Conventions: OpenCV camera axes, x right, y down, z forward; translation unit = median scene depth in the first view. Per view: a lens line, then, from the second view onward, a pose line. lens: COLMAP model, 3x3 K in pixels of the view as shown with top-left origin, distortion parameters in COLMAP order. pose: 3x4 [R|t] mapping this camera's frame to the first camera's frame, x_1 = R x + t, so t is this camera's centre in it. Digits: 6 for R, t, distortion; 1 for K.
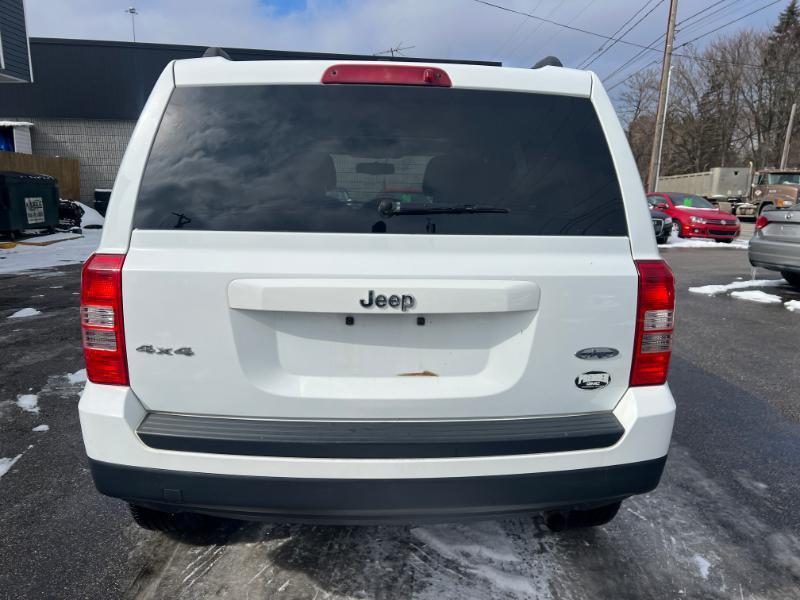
lens RADIAL K [[600.8, 0, 397.6], [0, 600.8, 307.5], [0, 0, 1]] dist [0.049679, -0.053967]
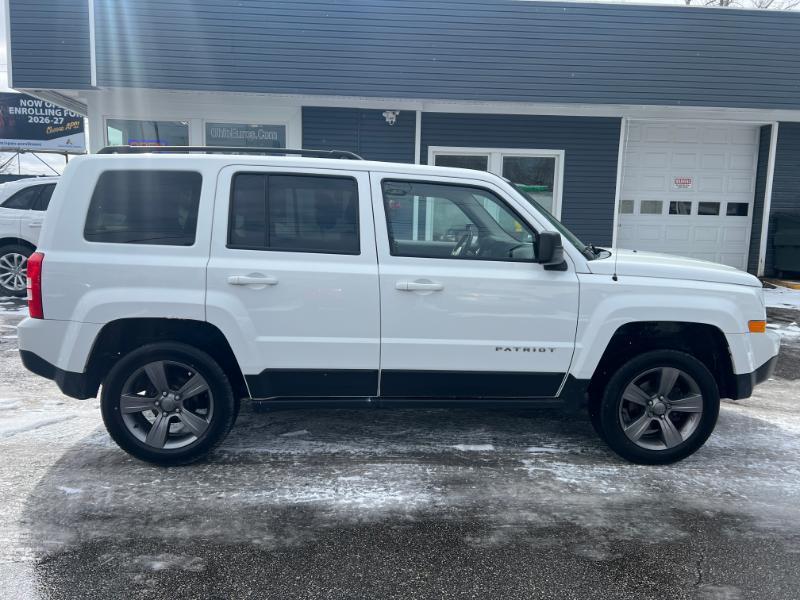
lens RADIAL K [[600.8, 0, 395.9], [0, 600.8, 300.7], [0, 0, 1]] dist [0.049679, -0.053967]
pose [[0.015361, 0.132158, -0.991110, 1.861925], [-0.214712, 0.968539, 0.125821, -0.326030], [0.976557, 0.210870, 0.043253, 1.611040]]
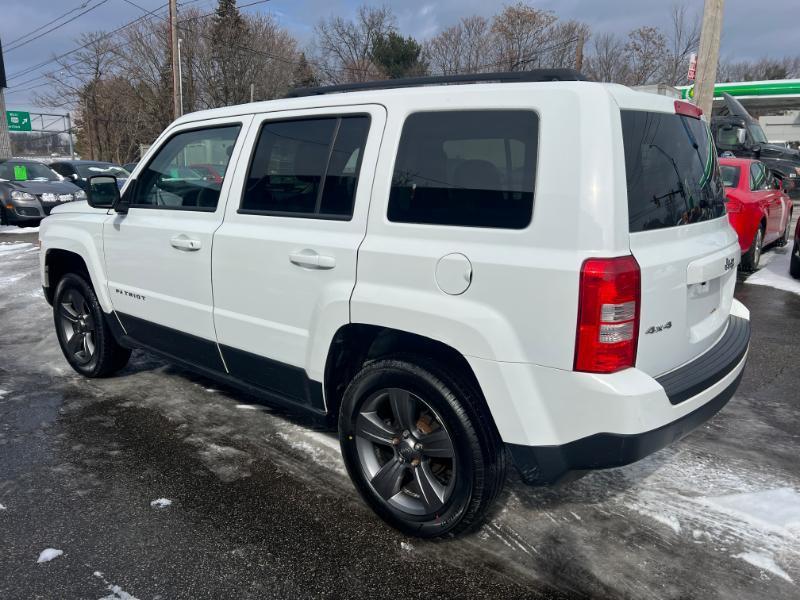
lens RADIAL K [[600.8, 0, 407.0], [0, 600.8, 300.2], [0, 0, 1]] dist [0.049679, -0.053967]
pose [[0.659609, -0.171324, 0.731822, -1.176522], [0.141240, 0.984582, 0.103194, -0.134746], [-0.738219, 0.035295, 0.673637, 0.396773]]
